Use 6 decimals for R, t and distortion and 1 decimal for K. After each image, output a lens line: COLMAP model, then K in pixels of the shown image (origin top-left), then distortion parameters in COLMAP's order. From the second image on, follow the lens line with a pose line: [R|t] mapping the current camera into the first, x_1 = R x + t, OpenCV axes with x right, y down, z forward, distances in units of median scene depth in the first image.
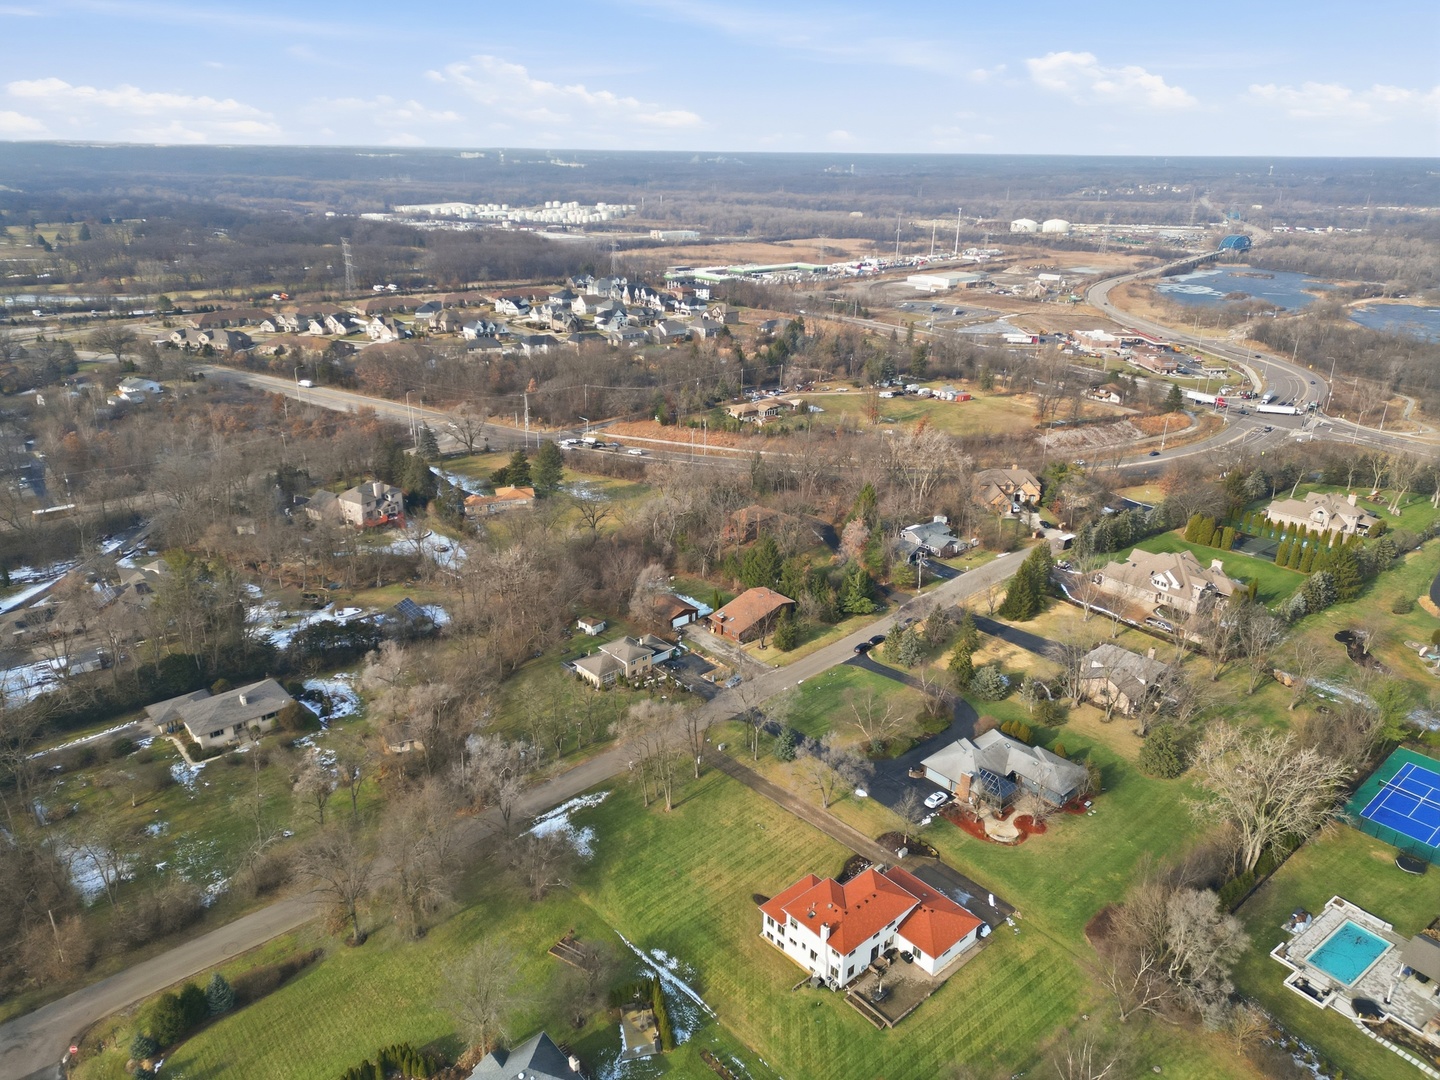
lens RADIAL K [[991.5, 0, 720.0], [0, 991.5, 540.0], [0, 0, 1]] dist [0.083796, -0.085471]
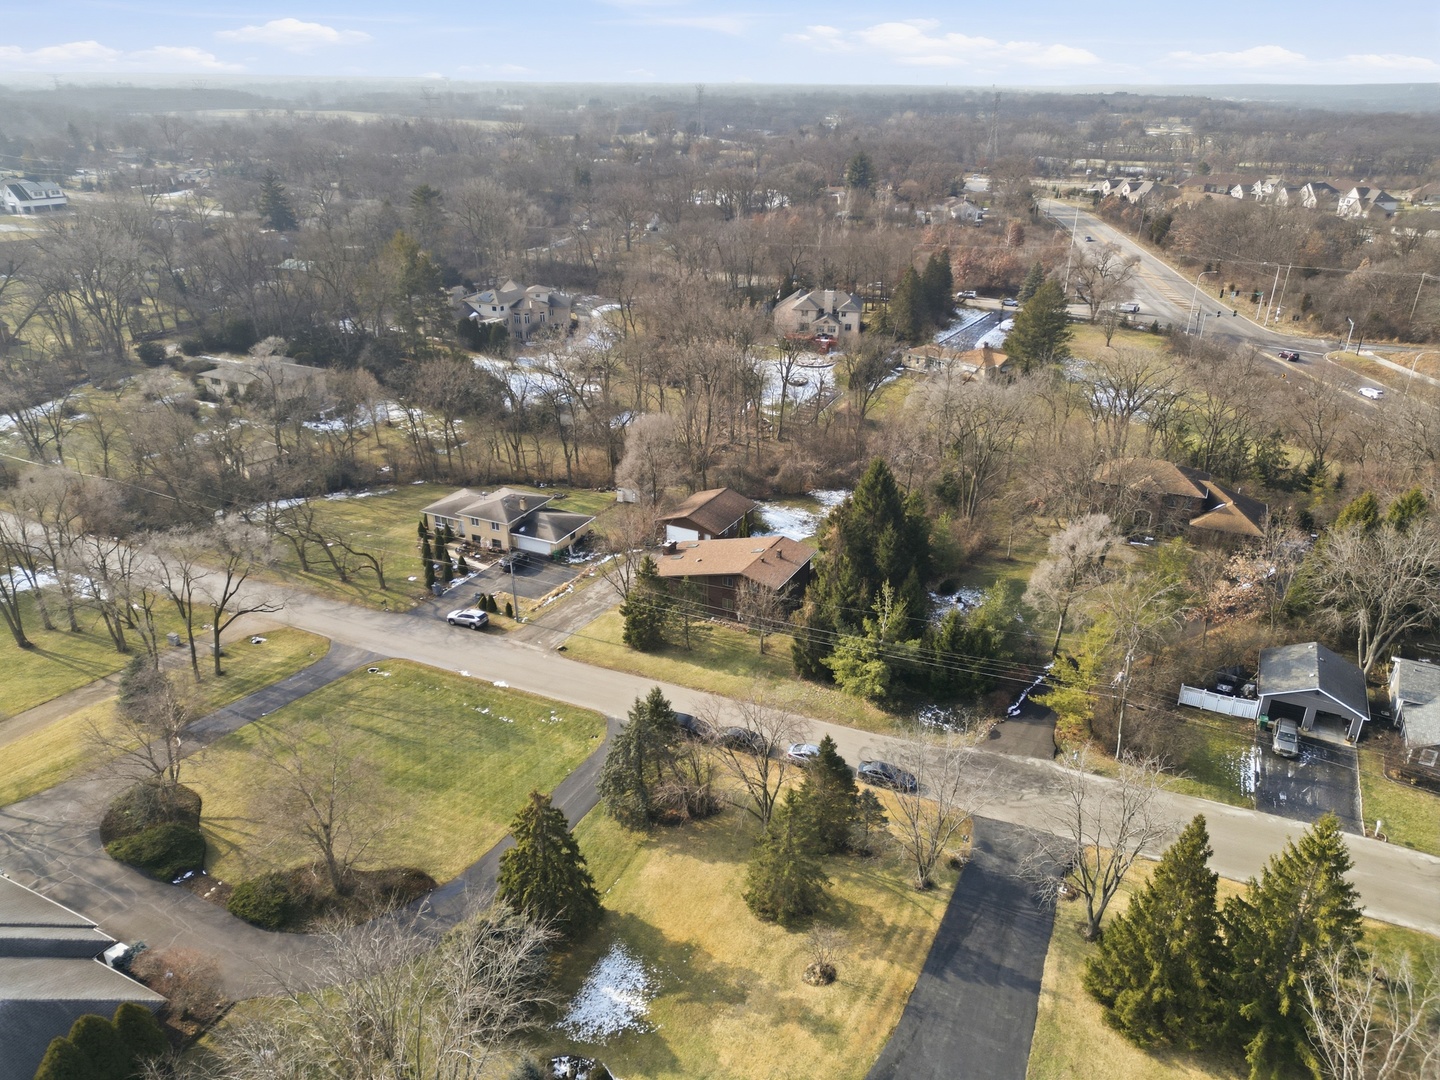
lens RADIAL K [[991.5, 0, 720.0], [0, 991.5, 540.0], [0, 0, 1]] dist [0.083796, -0.085471]
pose [[0.367118, 0.372294, -0.852421, 0.426958], [-0.336323, 0.907538, 0.251519, -0.058561], [0.867243, 0.194352, 0.458384, 0.754375]]
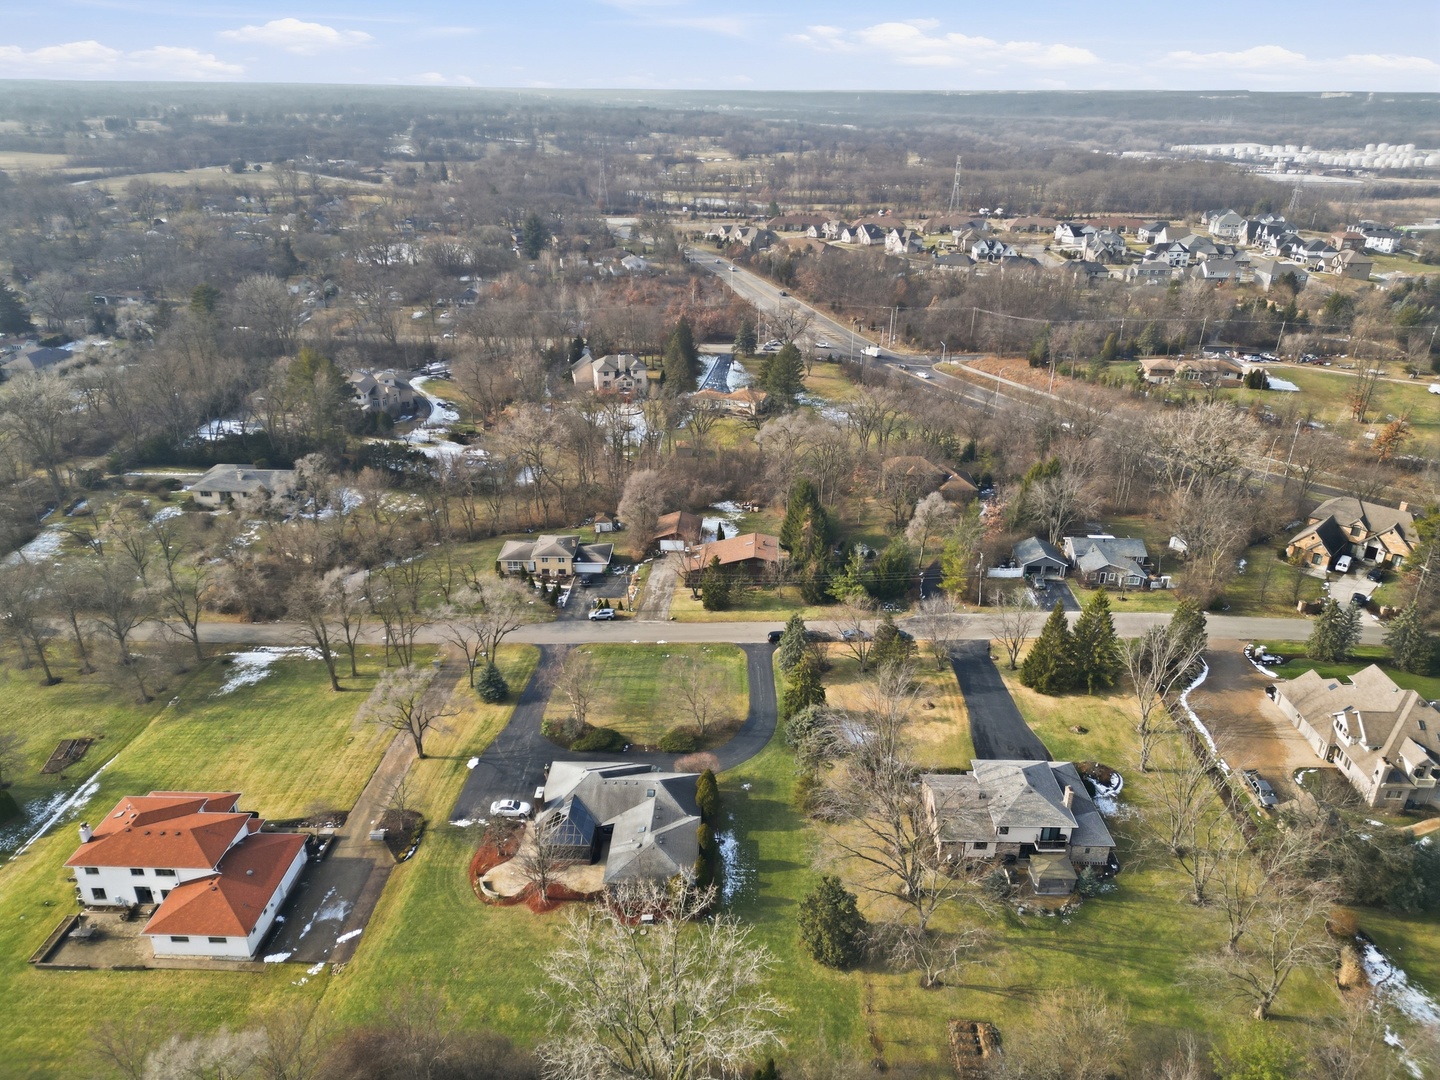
lens RADIAL K [[991.5, 0, 720.0], [0, 991.5, 540.0], [0, 0, 1]] dist [0.083796, -0.085471]
pose [[0.724908, 0.274000, -0.632007, 0.517690], [-0.246213, 0.959940, 0.133766, -0.045366], [0.643341, 0.058640, 0.763331, 0.372879]]
